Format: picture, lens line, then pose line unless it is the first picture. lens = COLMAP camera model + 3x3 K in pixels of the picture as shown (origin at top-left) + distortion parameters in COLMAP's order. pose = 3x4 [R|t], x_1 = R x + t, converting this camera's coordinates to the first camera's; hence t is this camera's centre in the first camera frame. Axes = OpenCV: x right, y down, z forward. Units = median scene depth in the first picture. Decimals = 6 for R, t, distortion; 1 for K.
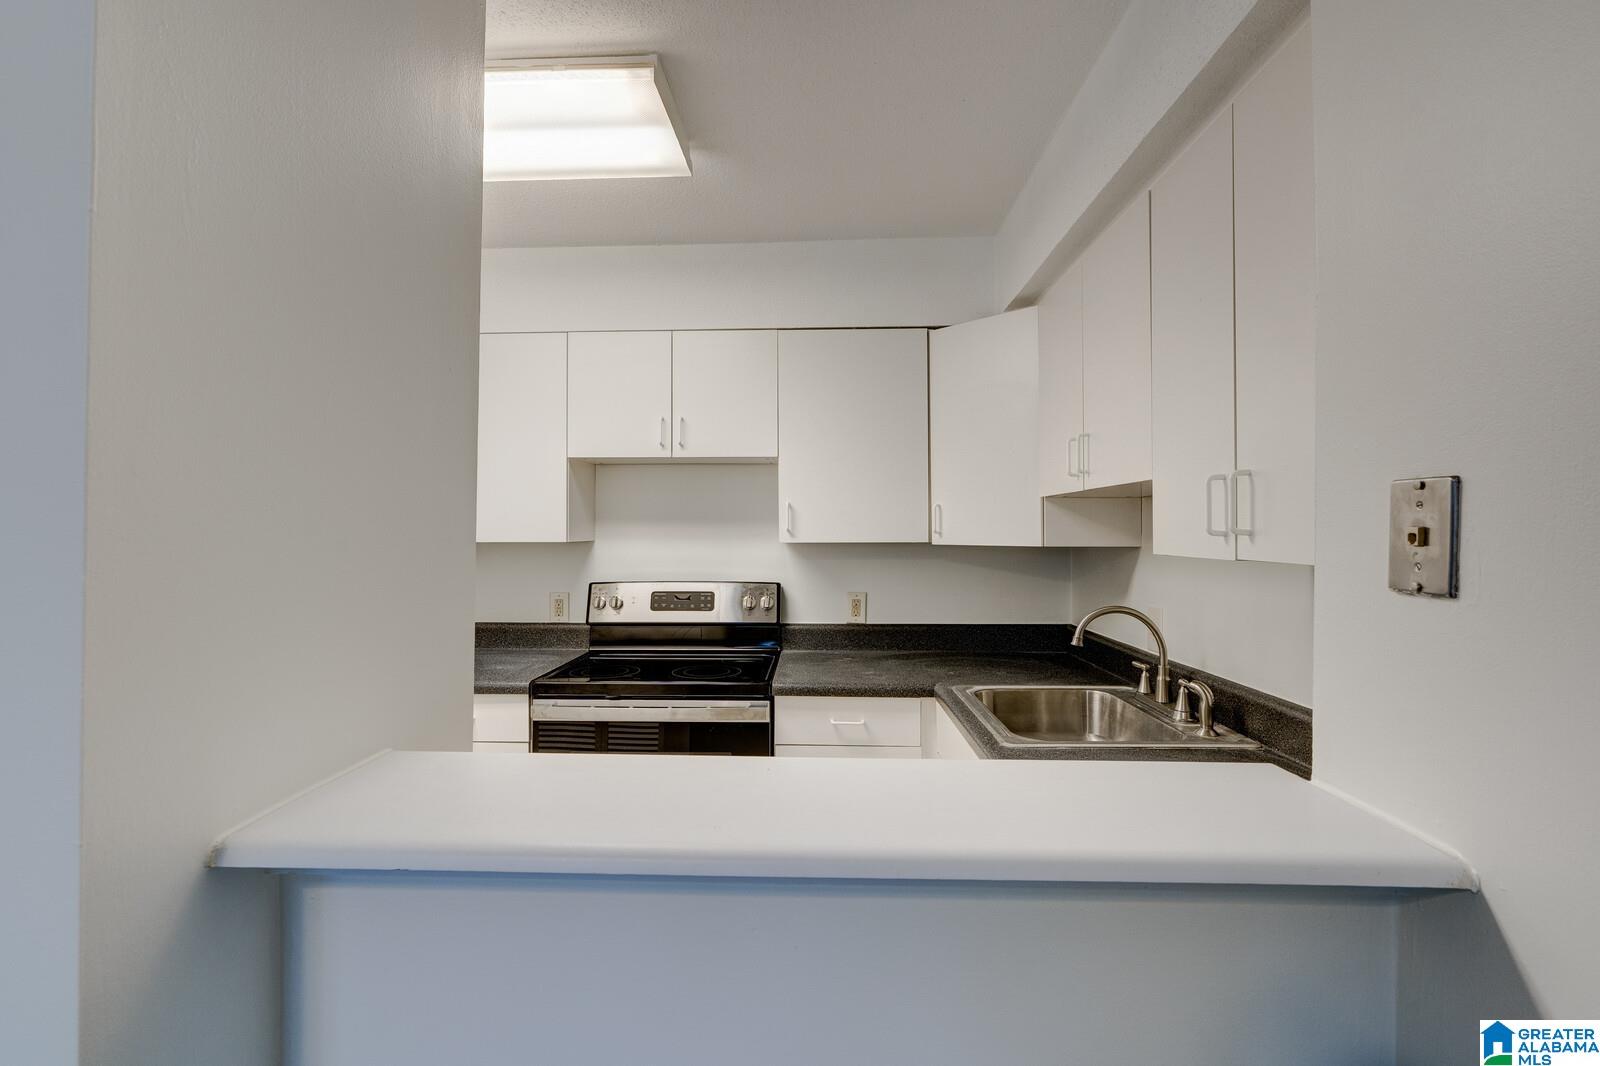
lens RADIAL K [[744.8, 0, 805.1], [0, 744.8, 514.7], [0, 0, 1]] dist [0.000182, -0.000025]
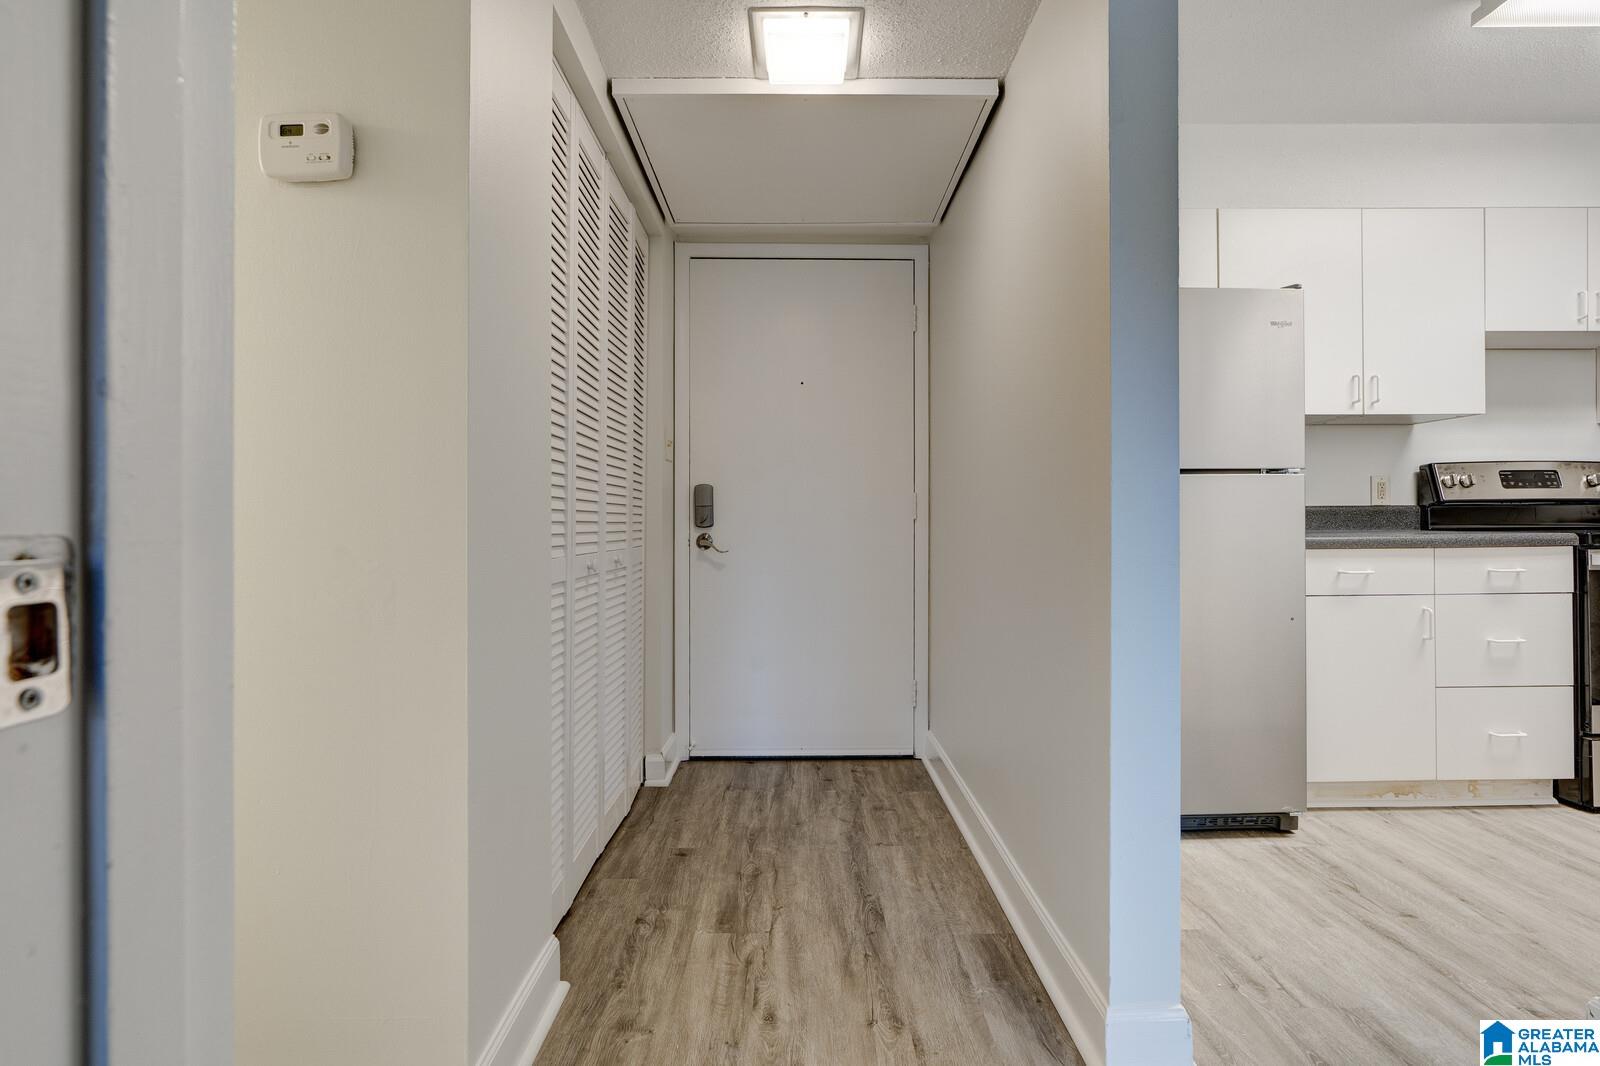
lens RADIAL K [[744.8, 0, 805.1], [0, 744.8, 514.7], [0, 0, 1]] dist [0.000182, -0.000025]
pose [[0.997593, -0.006767, 0.069013, -1.235080], [0.006434, 0.999967, 0.005044, 0.153961], [-0.069044, -0.004588, 0.997603, 0.043586]]
